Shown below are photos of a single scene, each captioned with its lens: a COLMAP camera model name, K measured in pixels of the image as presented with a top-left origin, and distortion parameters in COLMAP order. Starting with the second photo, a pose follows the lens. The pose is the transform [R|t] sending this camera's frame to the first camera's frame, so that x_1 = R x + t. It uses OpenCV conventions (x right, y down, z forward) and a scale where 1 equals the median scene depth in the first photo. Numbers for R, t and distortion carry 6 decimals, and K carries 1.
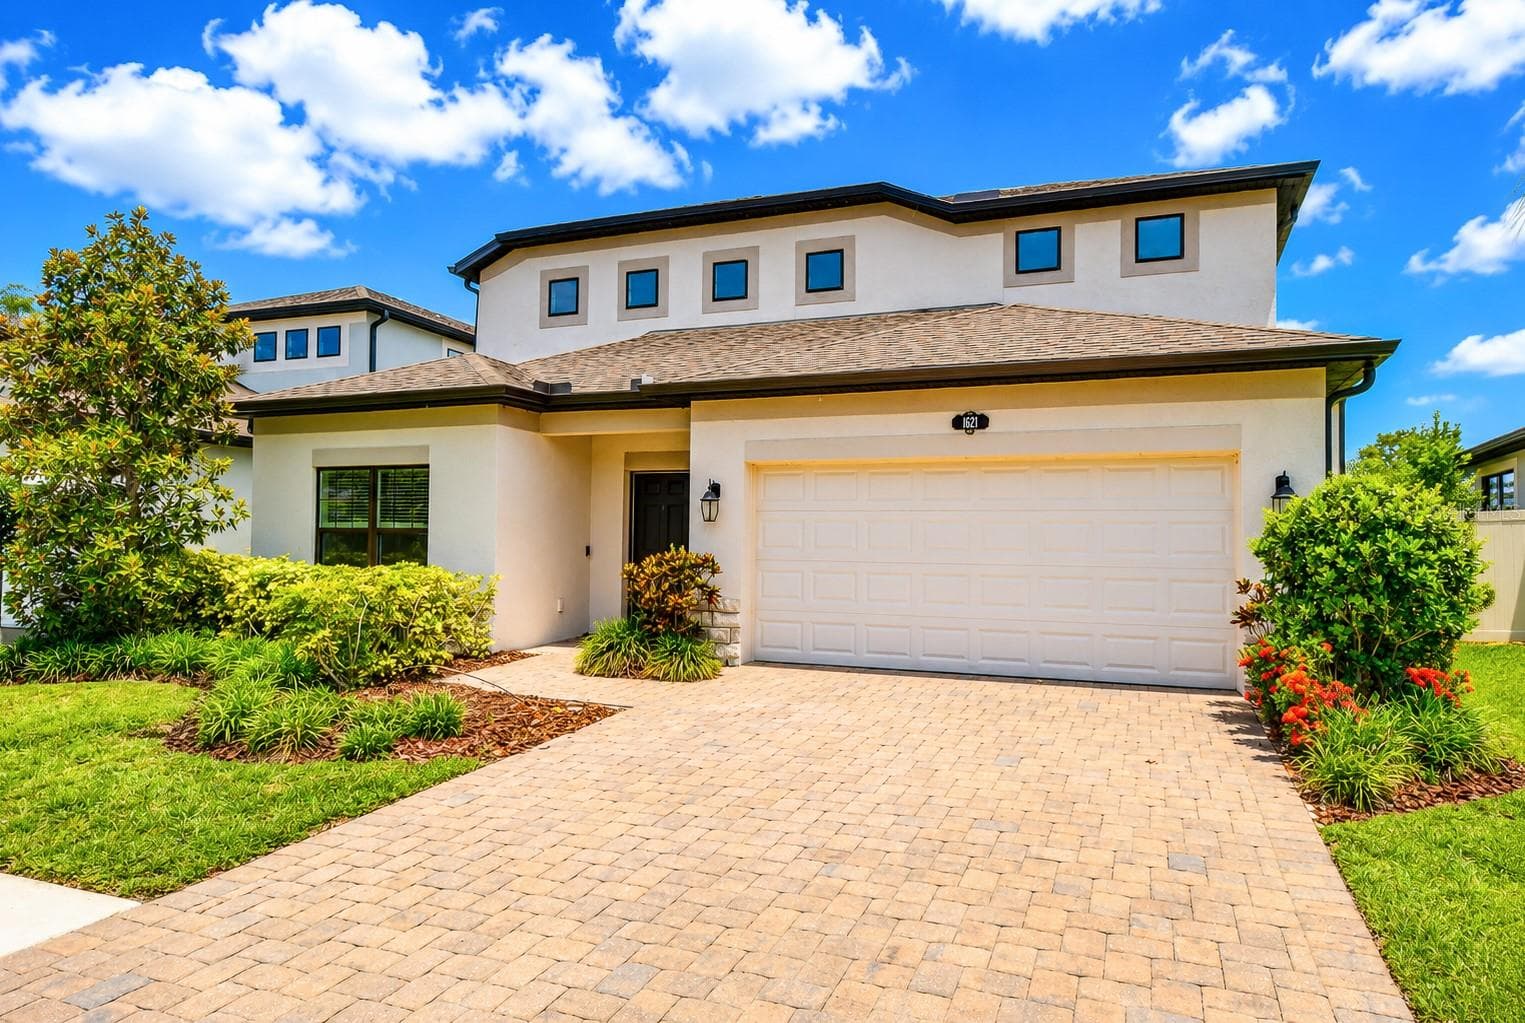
lens RADIAL K [[982.0, 0, 759.1], [0, 982.0, 503.1], [0, 0, 1]] dist [0.034911, -0.007994]
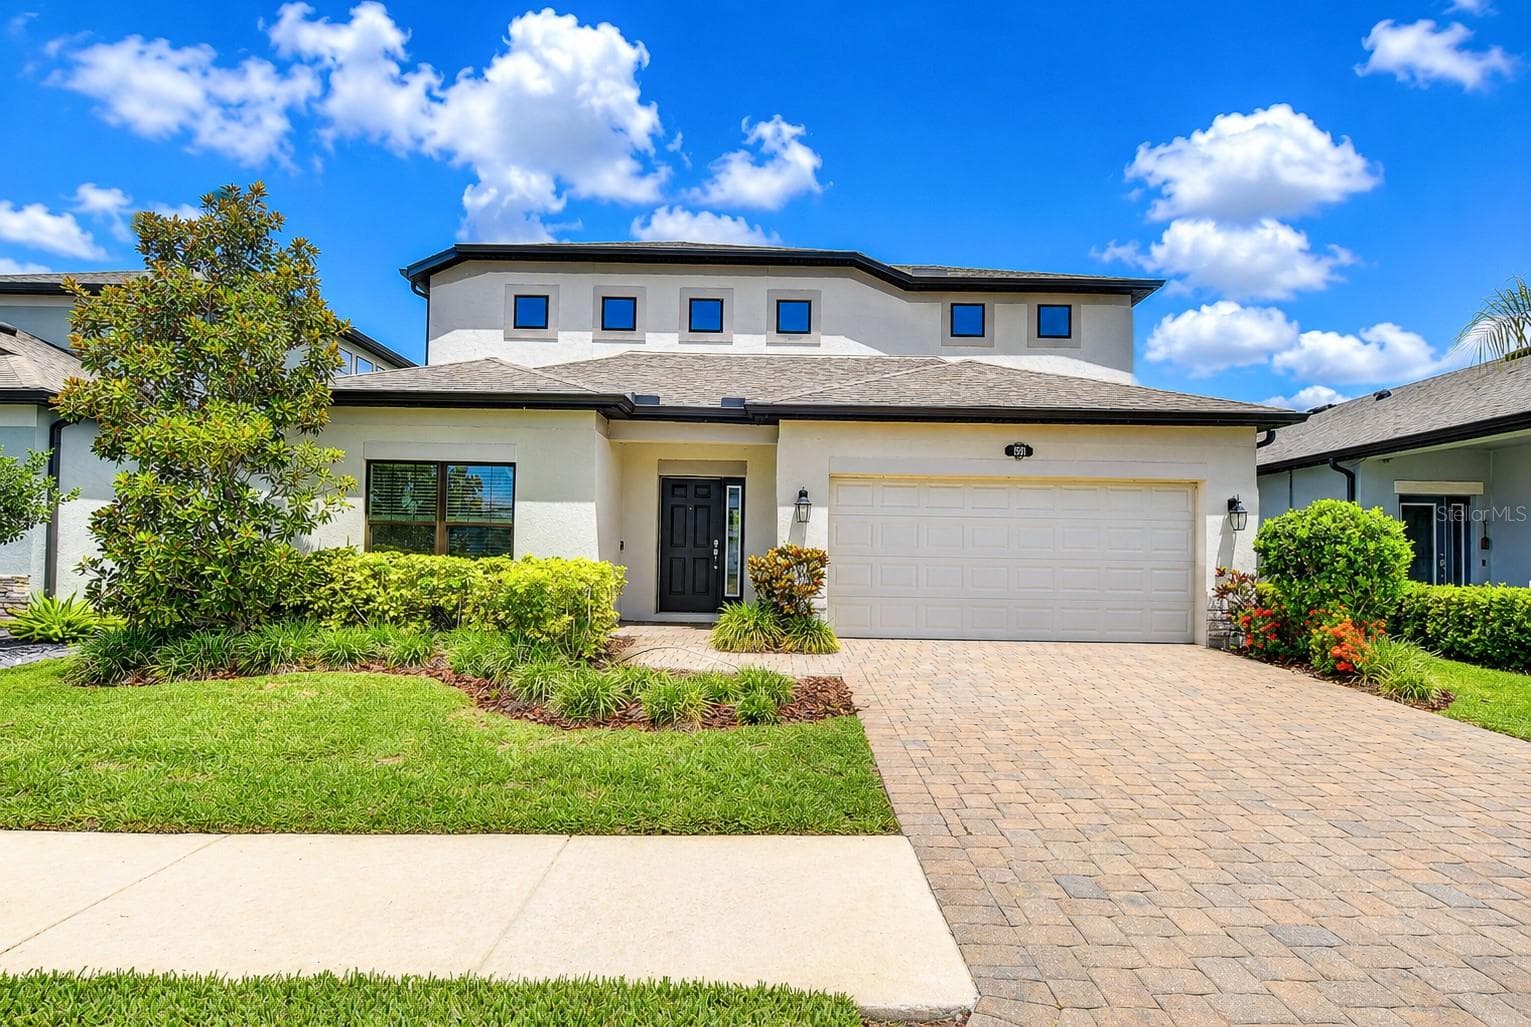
lens RADIAL K [[861.0, 0, 774.0], [0, 861.0, 518.5], [0, 0, 1]] dist [-0.000801, 0.003802]
pose [[0.926081, 0.020665, 0.376759, -0.415705], [-0.023296, 0.999726, 0.002429, 0.010660], [-0.376606, -0.011026, 0.926308, 0.041923]]
